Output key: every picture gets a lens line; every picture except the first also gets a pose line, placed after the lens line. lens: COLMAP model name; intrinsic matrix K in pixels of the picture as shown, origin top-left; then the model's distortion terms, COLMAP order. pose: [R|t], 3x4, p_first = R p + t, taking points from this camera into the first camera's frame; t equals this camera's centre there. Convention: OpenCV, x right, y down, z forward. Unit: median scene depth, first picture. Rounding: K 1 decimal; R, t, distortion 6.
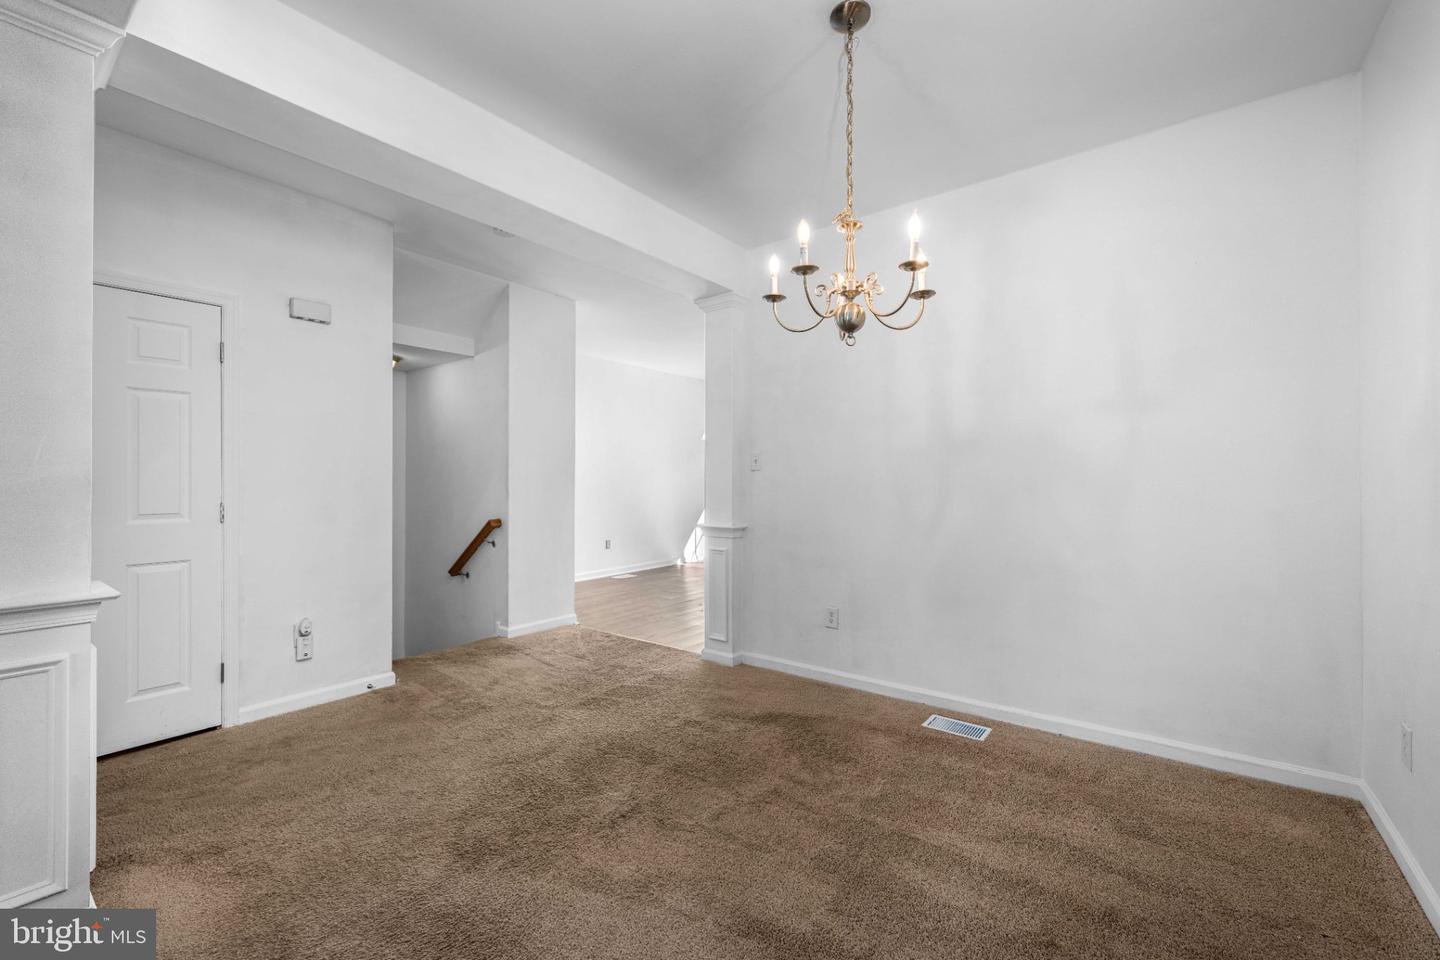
lens RADIAL K [[601.8, 0, 720.0], [0, 601.8, 480.0], [0, 0, 1]] dist [-0.003447, -0.000438]
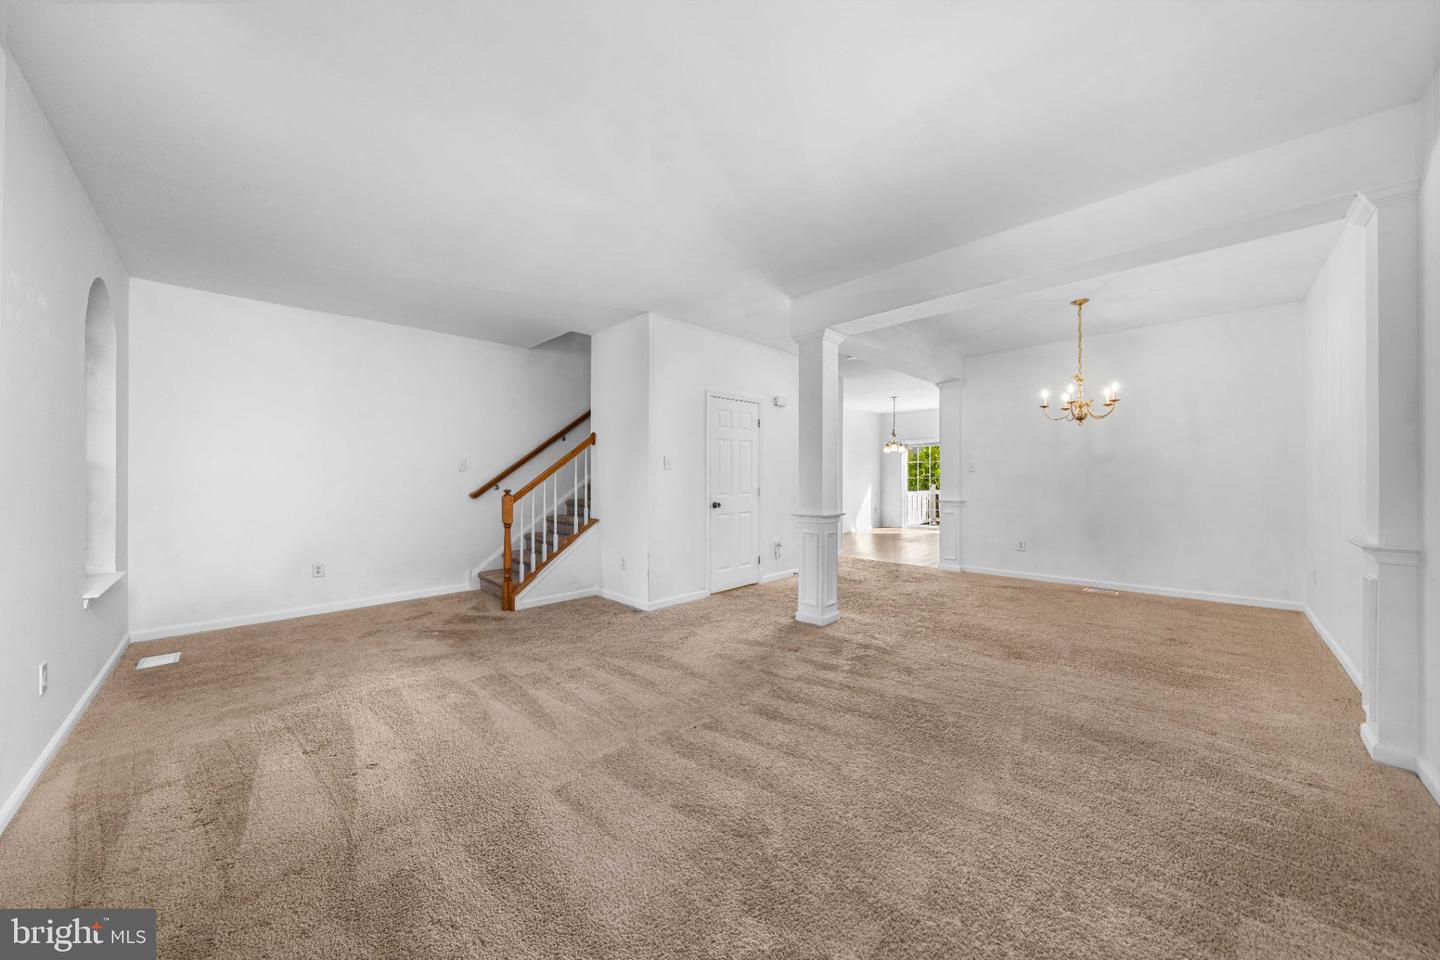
lens RADIAL K [[499.1, 0, 734.8], [0, 499.1, 476.4], [0, 0, 1]] dist [0.000748, 0.000027]
pose [[0.993427, -0.001902, -0.114455, -0.507590], [0.002017, 0.999998, 0.000897, -0.000816], [0.114453, -0.001122, 0.993428, -0.663467]]
